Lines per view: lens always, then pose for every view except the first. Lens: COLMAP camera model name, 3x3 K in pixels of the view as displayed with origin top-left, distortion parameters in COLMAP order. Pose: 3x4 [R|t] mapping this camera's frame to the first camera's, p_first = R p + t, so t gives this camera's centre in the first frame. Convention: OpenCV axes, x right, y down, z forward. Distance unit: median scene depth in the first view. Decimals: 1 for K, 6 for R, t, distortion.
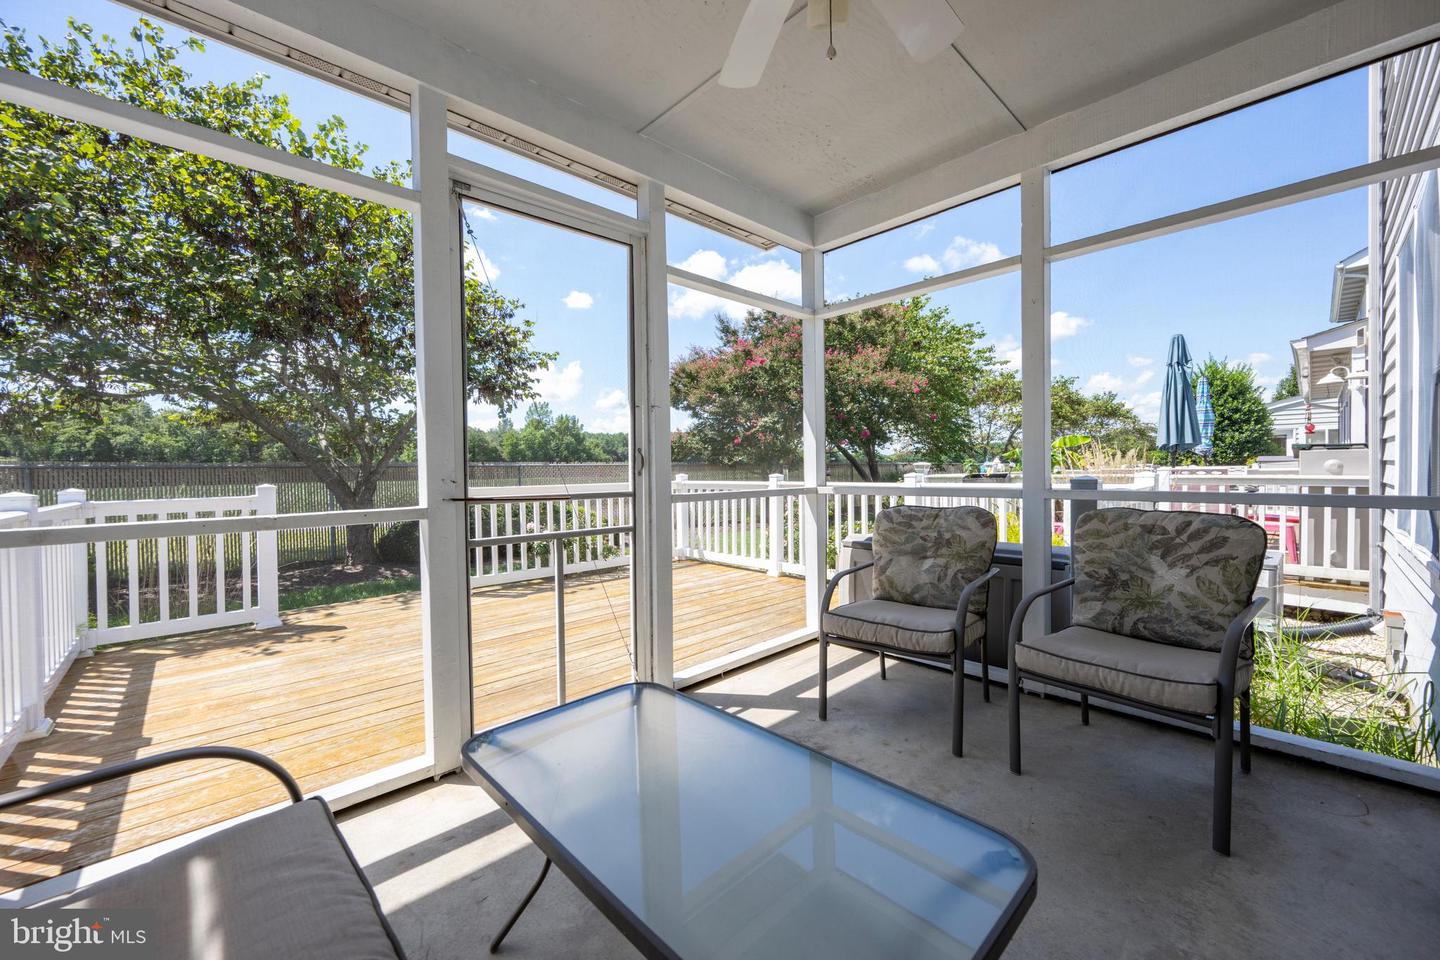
lens RADIAL K [[558.0, 0, 719.1], [0, 558.0, 471.6], [0, 0, 1]] dist [0.000672, 0.000384]
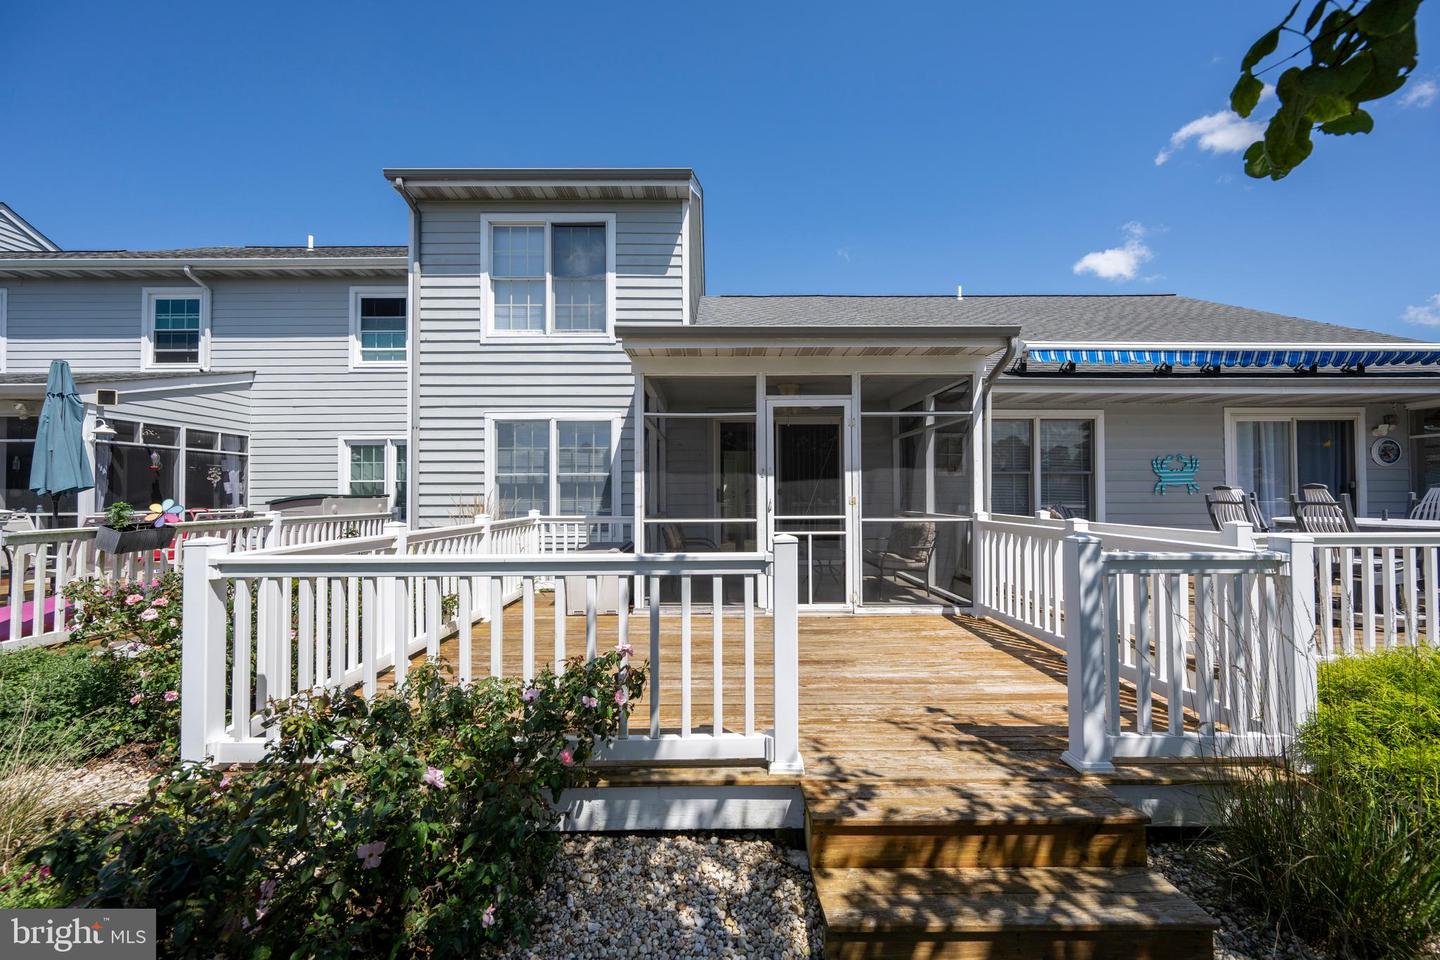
lens RADIAL K [[561.1, 0, 723.2], [0, 561.1, 488.3], [0, 0, 1]] dist [-0.000505, 0.000096]
pose [[-0.747446, 0.026173, 0.663807, -1.485874], [0.023619, 0.999639, -0.012820, -0.050746], [-0.663903, 0.006096, -0.747794, 2.791758]]
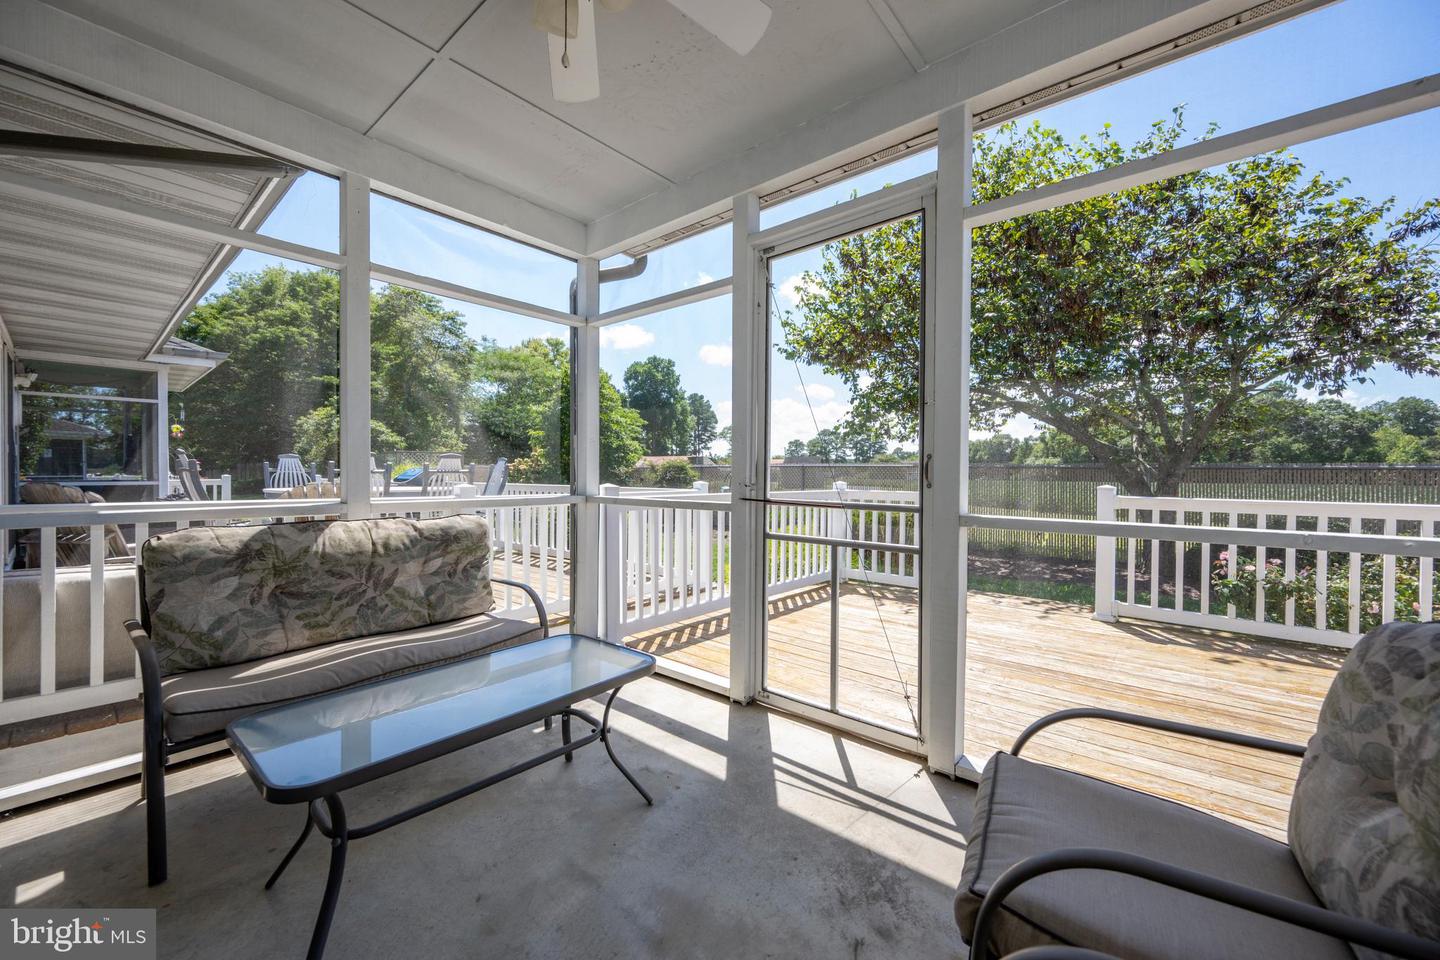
lens RADIAL K [[558.0, 0, 719.1], [0, 558.0, 471.6], [0, 0, 1]] dist [0.000672, 0.000384]
pose [[0.129263, 0.017574, -0.991455, 0.636904], [-0.018630, 0.999710, 0.015291, -0.024169], [0.991435, 0.016494, 0.129552, 0.593363]]
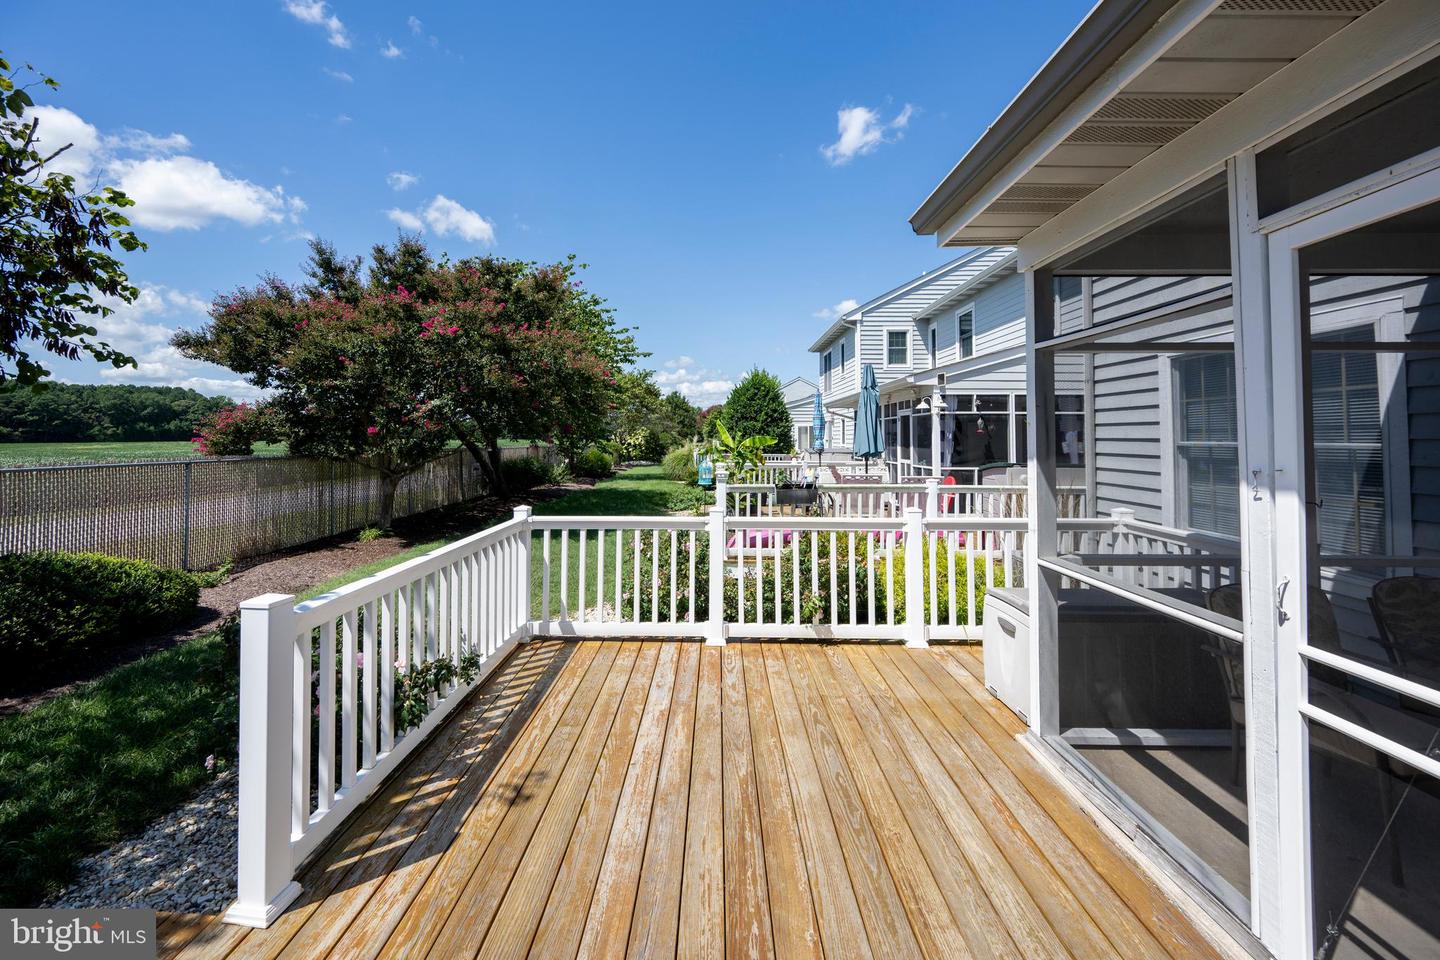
lens RADIAL K [[588.5, 0, 697.1], [0, 588.5, 413.6], [0, 0, 1]] dist [-0.000705, 0.000006]
pose [[0.698183, 0.046938, 0.714378, -1.084102], [-0.006692, 0.998233, -0.059049, -0.172235], [-0.715888, 0.036446, 0.697264, 1.017752]]
